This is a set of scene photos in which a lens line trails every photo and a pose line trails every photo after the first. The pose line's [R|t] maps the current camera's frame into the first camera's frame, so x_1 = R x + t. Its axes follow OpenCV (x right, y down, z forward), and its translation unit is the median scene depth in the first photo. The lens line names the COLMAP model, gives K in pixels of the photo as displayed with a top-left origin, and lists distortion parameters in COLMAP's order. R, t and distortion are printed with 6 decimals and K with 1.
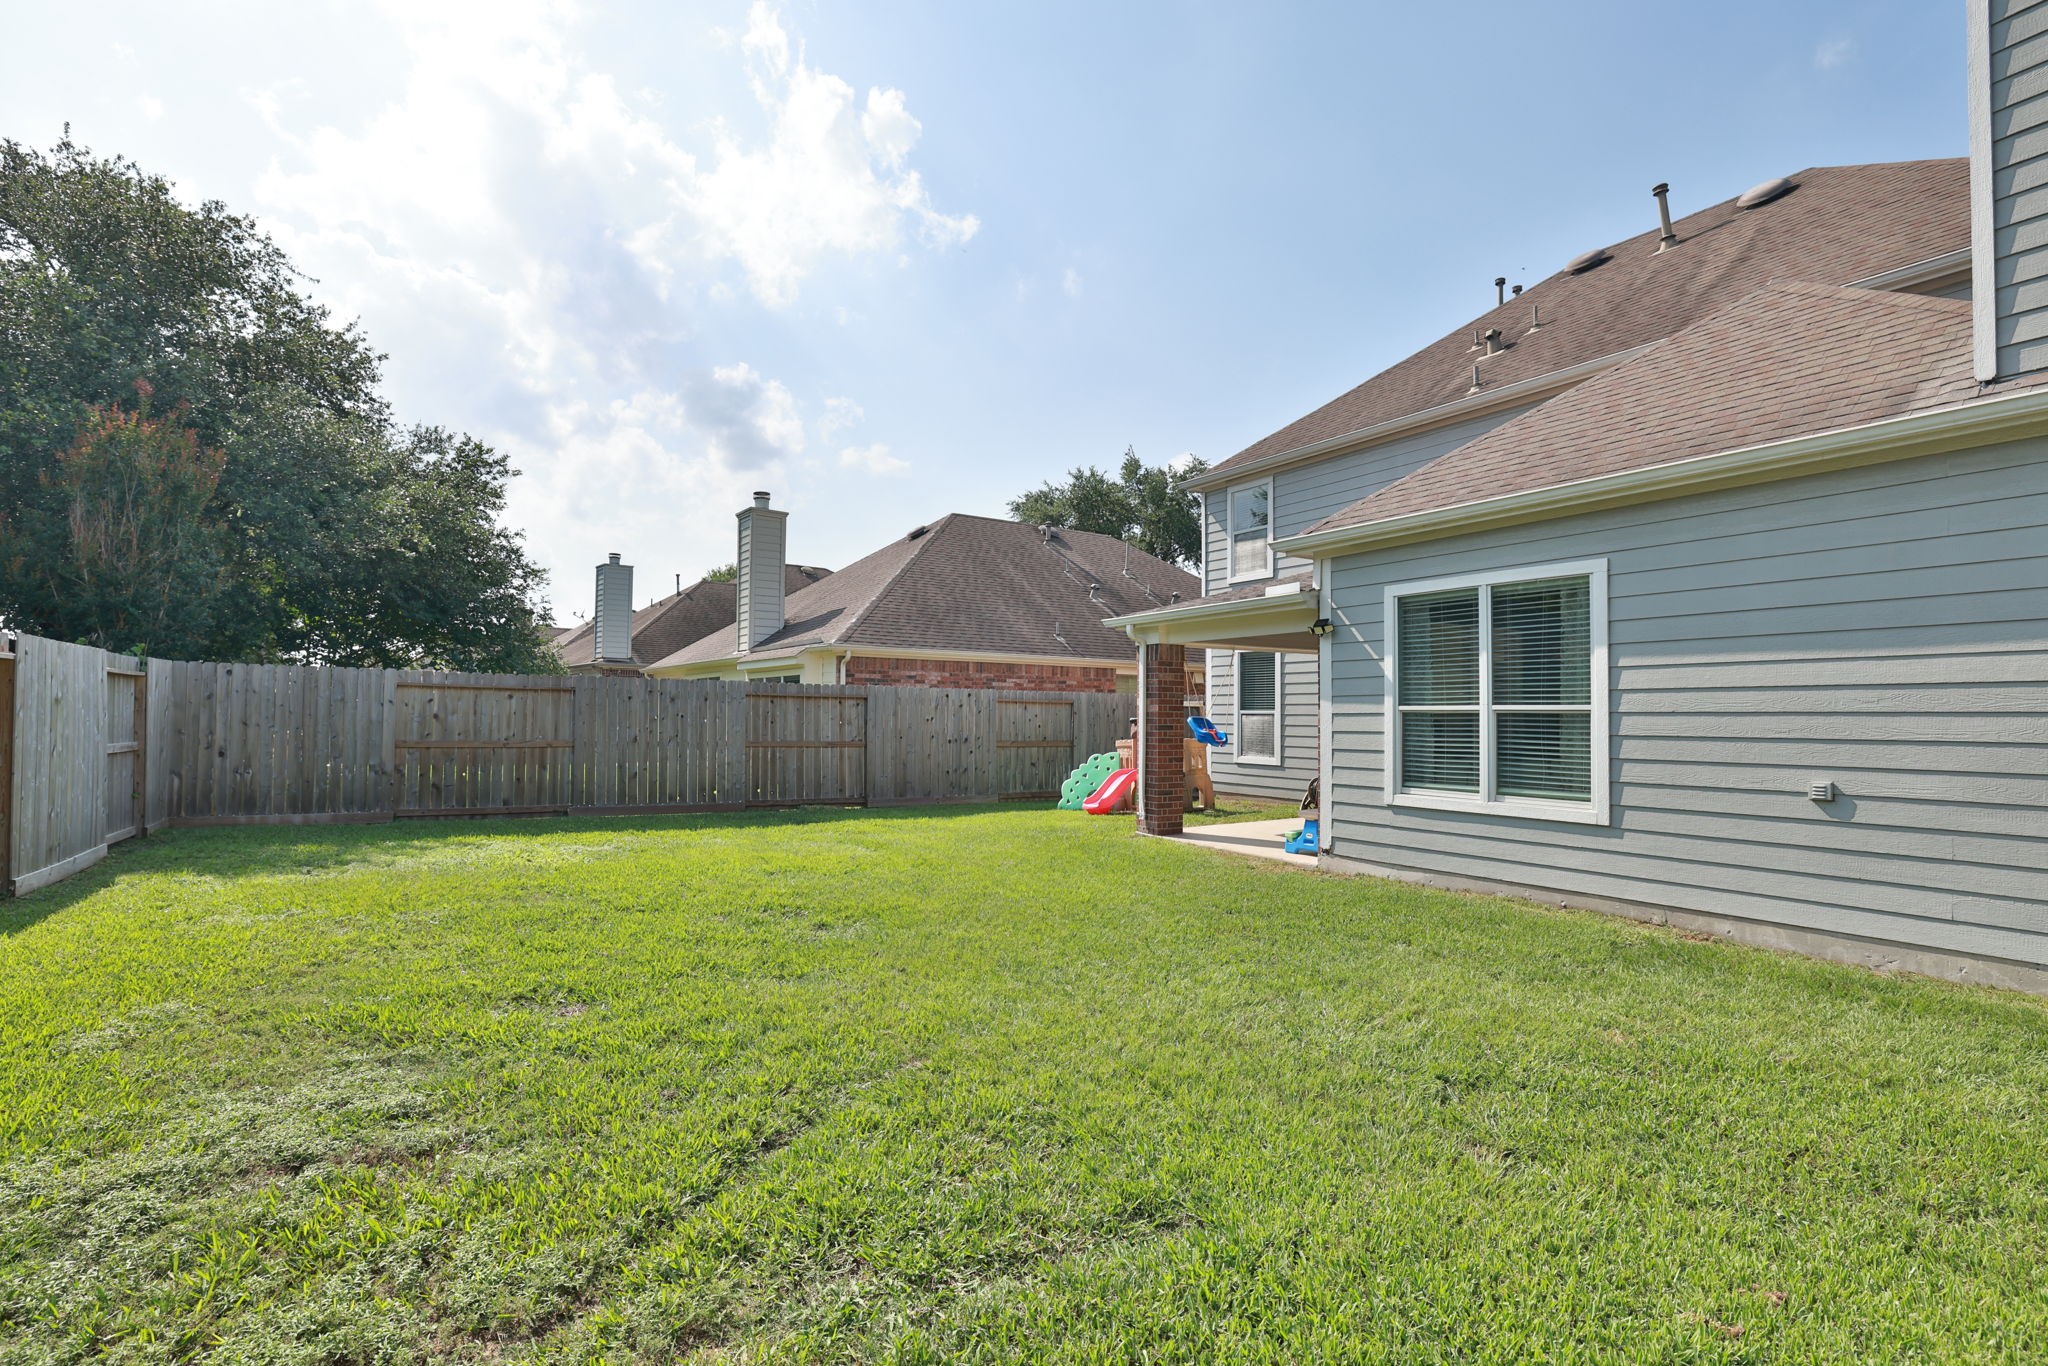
lens RADIAL K [[998.2, 0, 1025.7], [0, 998.2, 684.1], [0, 0, 1]] dist [-0.006559, 0.000600]
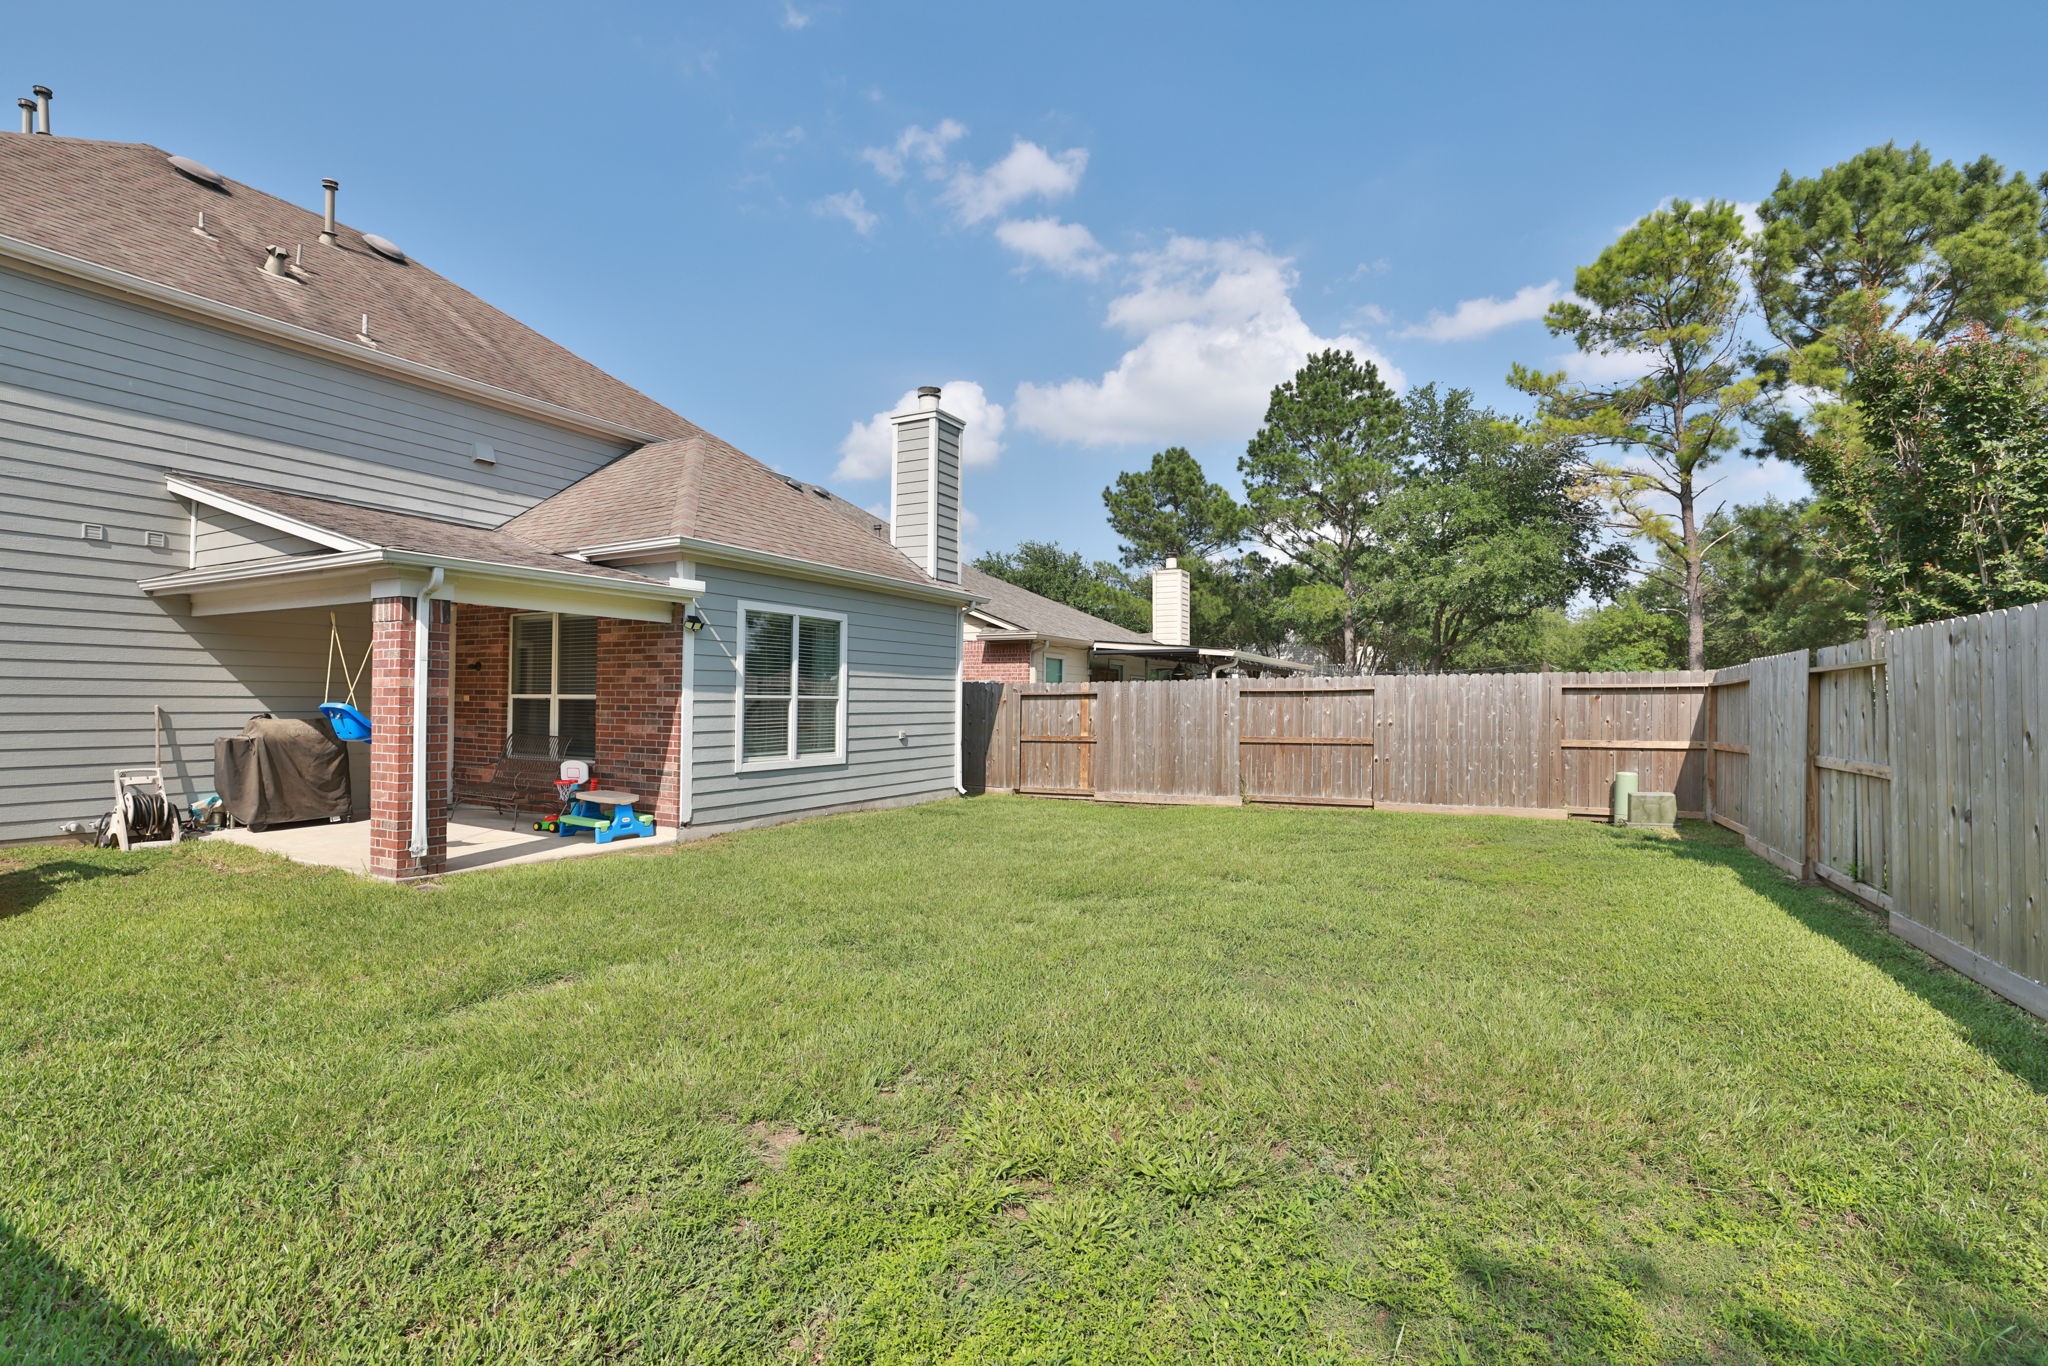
lens RADIAL K [[998.2, 0, 1035.6], [0, 998.2, 677.2], [0, 0, 1]] dist [-0.006559, 0.000600]
pose [[-0.525052, 0.014698, 0.850943, -0.913156], [-0.031925, 0.998807, -0.036950, 0.034551], [-0.850471, -0.046567, -0.523957, 1.344742]]
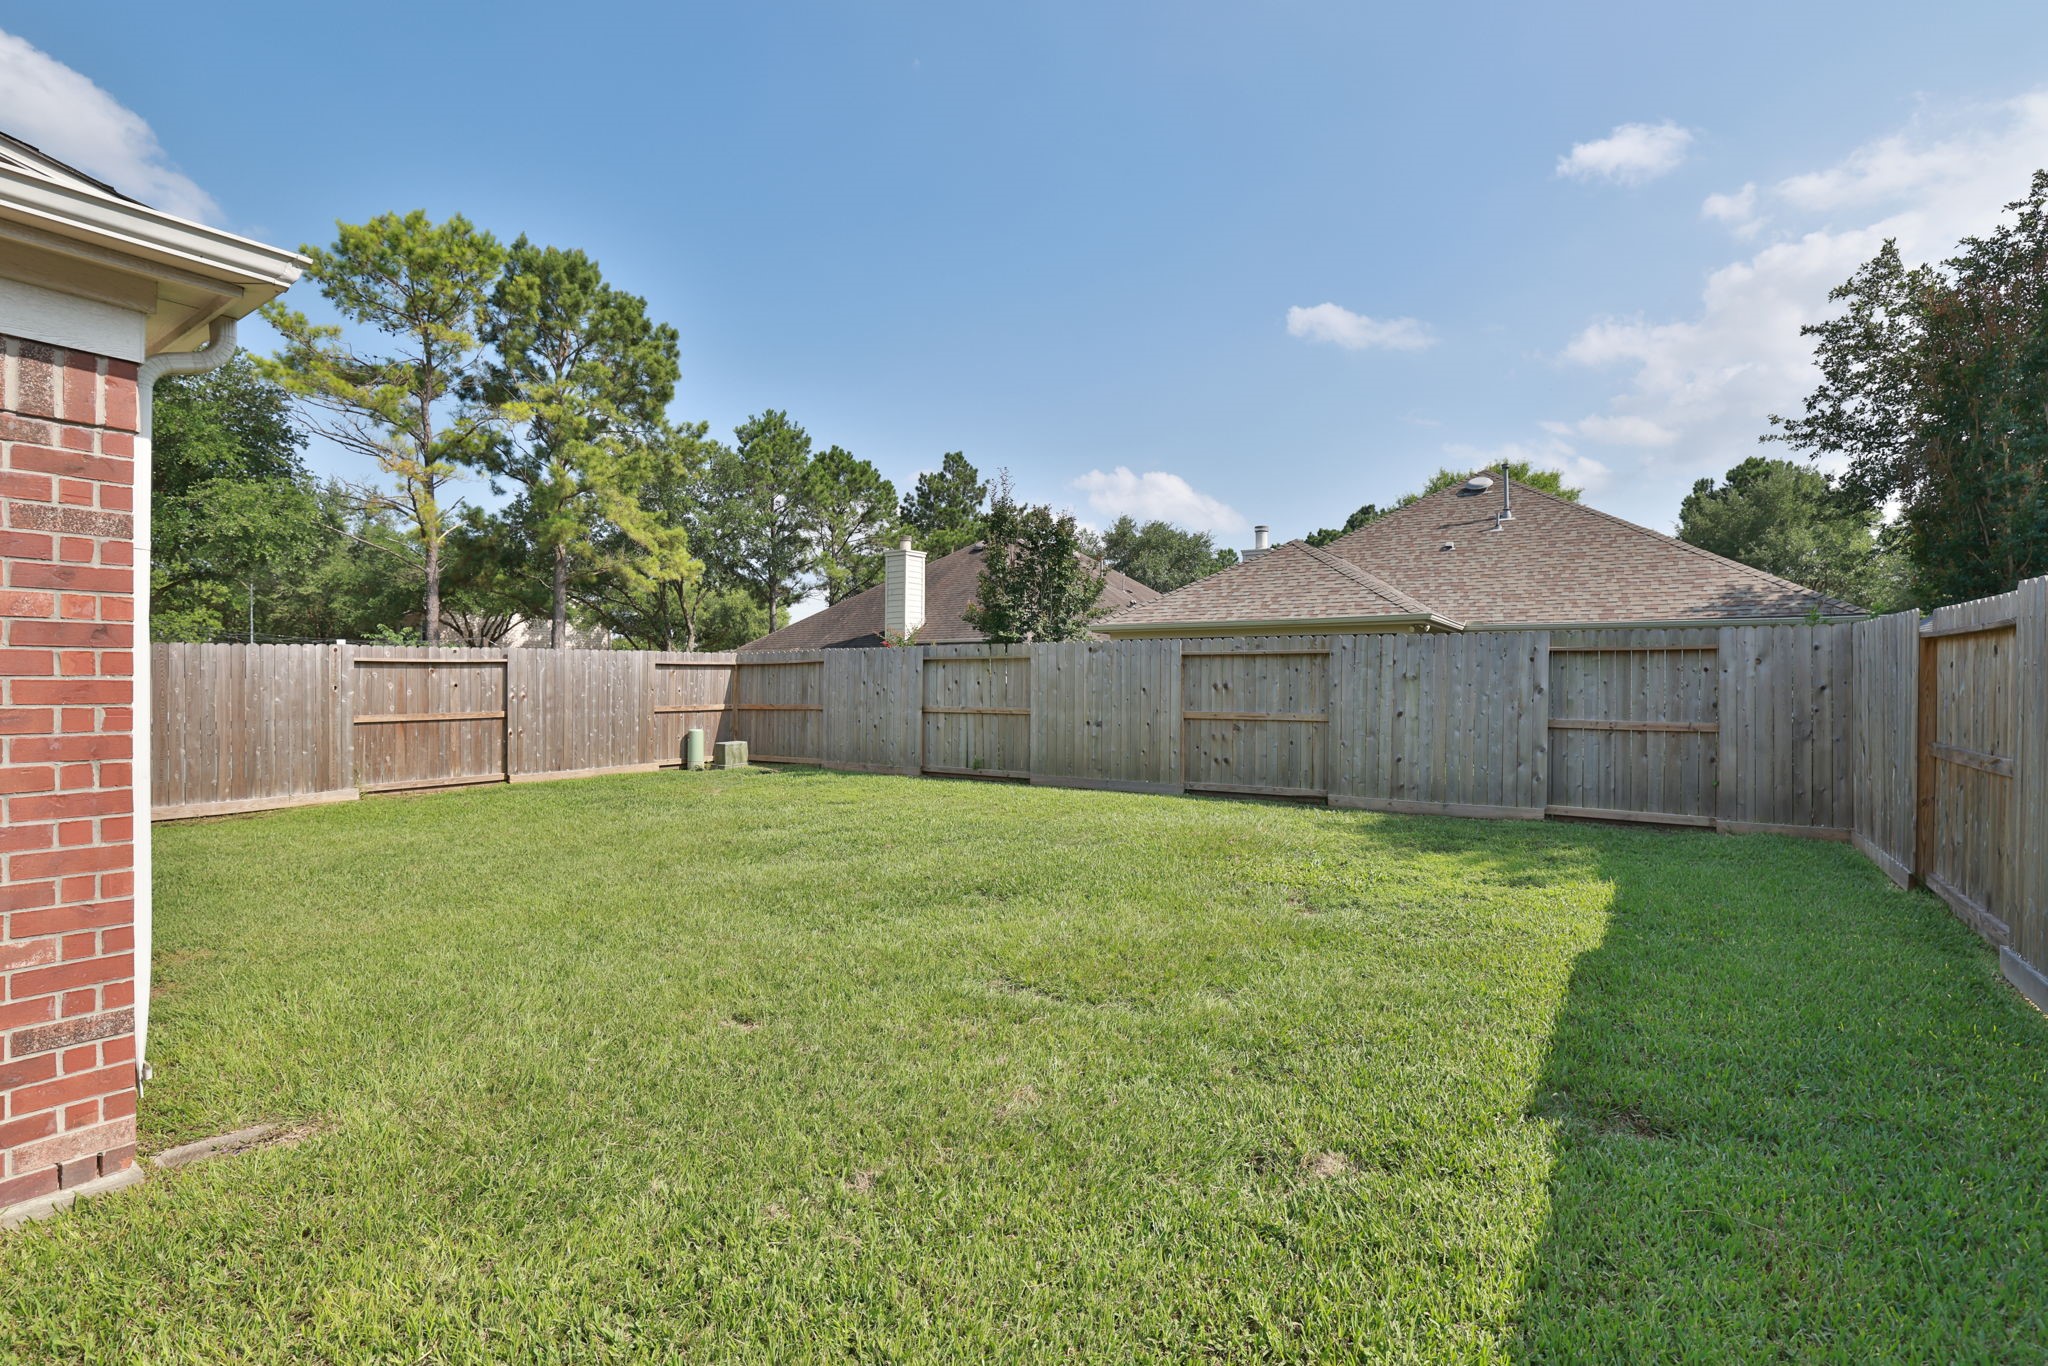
lens RADIAL K [[998.2, 0, 1037.2], [0, 998.2, 687.6], [0, 0, 1]] dist [-0.006559, 0.000600]
pose [[-0.884195, -0.004941, -0.467091, 0.000219], [0.006649, 0.999710, -0.023162, 0.056812], [0.467070, -0.023586, -0.883906, 1.751927]]
